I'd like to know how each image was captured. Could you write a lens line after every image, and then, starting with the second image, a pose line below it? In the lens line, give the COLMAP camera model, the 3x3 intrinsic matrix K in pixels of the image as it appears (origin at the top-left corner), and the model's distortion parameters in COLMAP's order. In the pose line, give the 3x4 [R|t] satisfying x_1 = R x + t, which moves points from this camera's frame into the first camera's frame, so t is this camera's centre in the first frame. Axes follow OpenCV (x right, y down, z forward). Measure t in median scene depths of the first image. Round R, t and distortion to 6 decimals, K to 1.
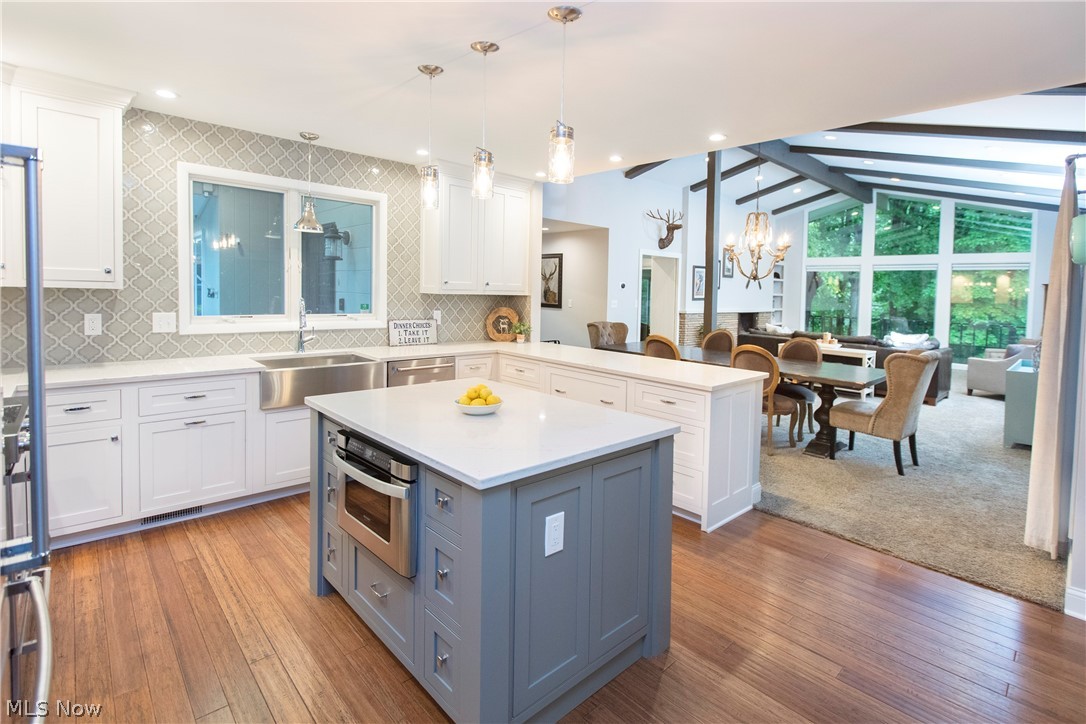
lens RADIAL K [[552.0, 0, 528.8], [0, 552.0, 306.6], [0, 0, 1]] dist [0.027695, -0.021772]
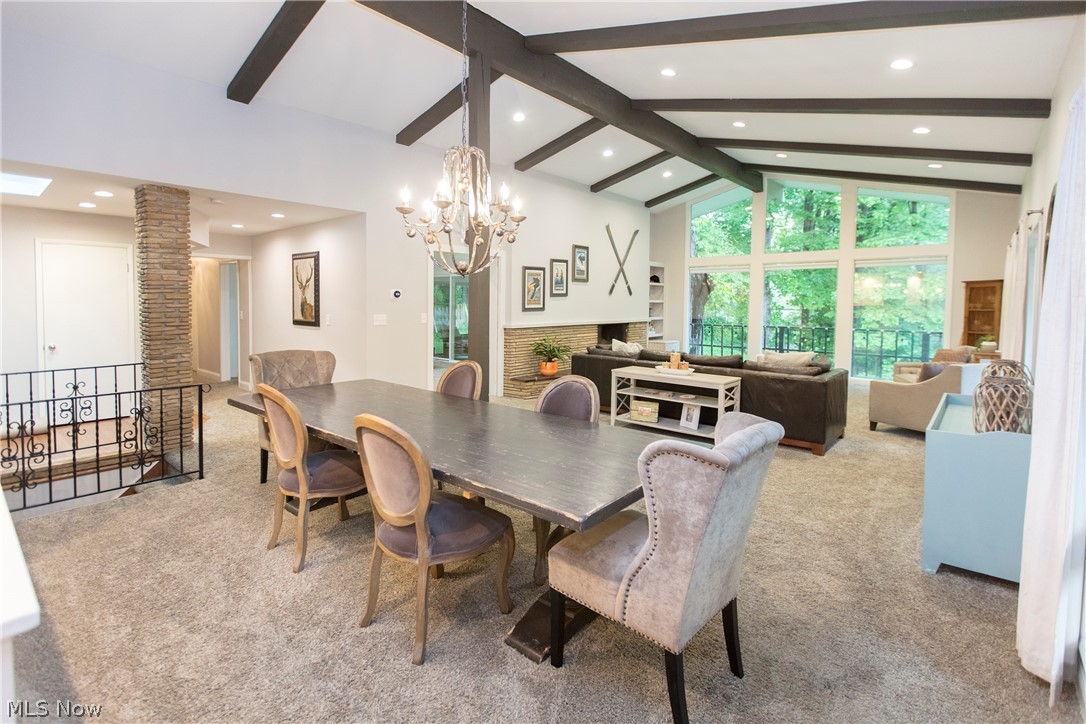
lens RADIAL K [[487.3, 0, 501.6], [0, 487.3, 330.4], [0, 0, 1]] dist [0.011735, -0.009333]
pose [[0.999696, -0.023690, 0.006816, 0.225561], [0.023488, 0.999323, 0.028316, -0.003700], [-0.007483, -0.028147, 0.999576, 0.269880]]
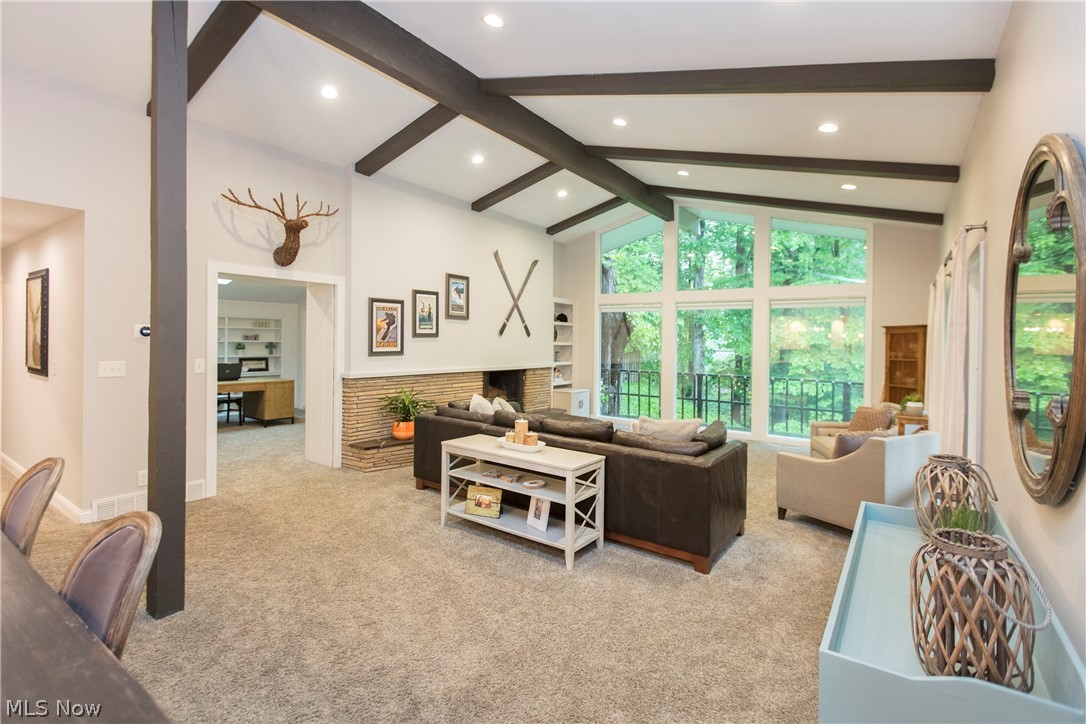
lens RADIAL K [[505.7, 0, 511.7], [0, 505.7, 347.2], [0, 0, 1]] dist [-0.001088, -0.000440]
pose [[0.991557, -0.012197, 0.129099, 0.328284], [0.014167, 0.999797, -0.014352, -0.009030], [-0.128898, 0.016060, 0.991528, 0.377252]]
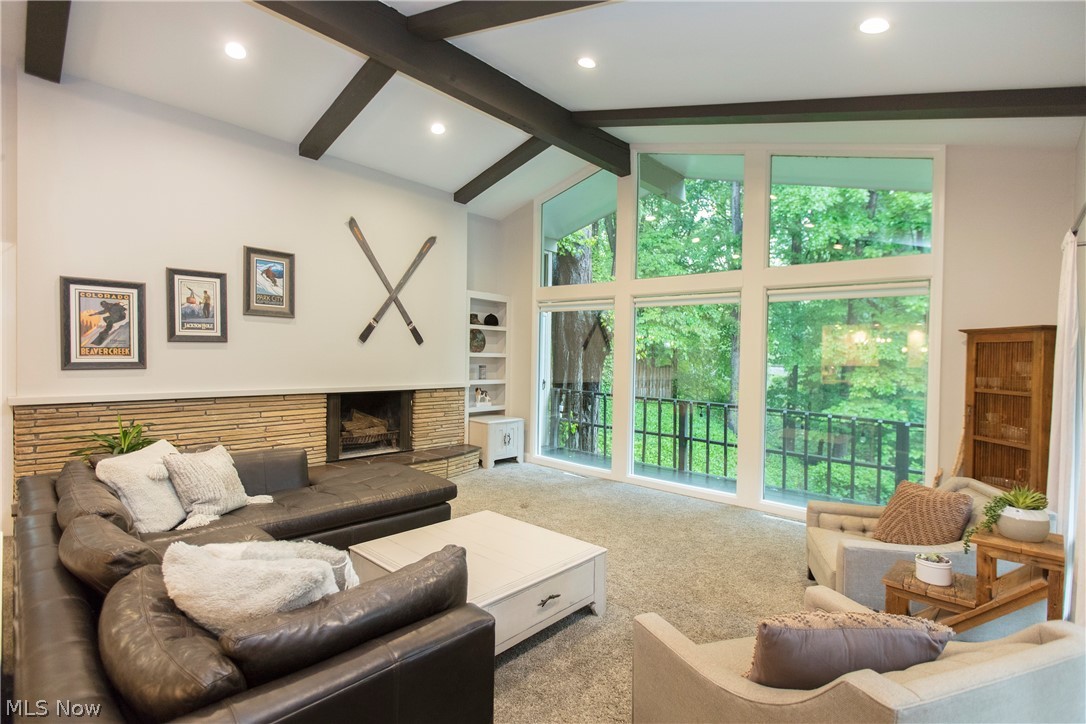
lens RADIAL K [[510.6, 0, 506.7], [0, 510.6, 357.9], [0, 0, 1]] dist [0.000881, -0.000325]
pose [[0.999946, 0.001283, 0.010334, 0.518057], [-0.001106, 0.999853, -0.017103, -0.011468], [-0.010355, 0.017091, 0.999800, 0.560952]]
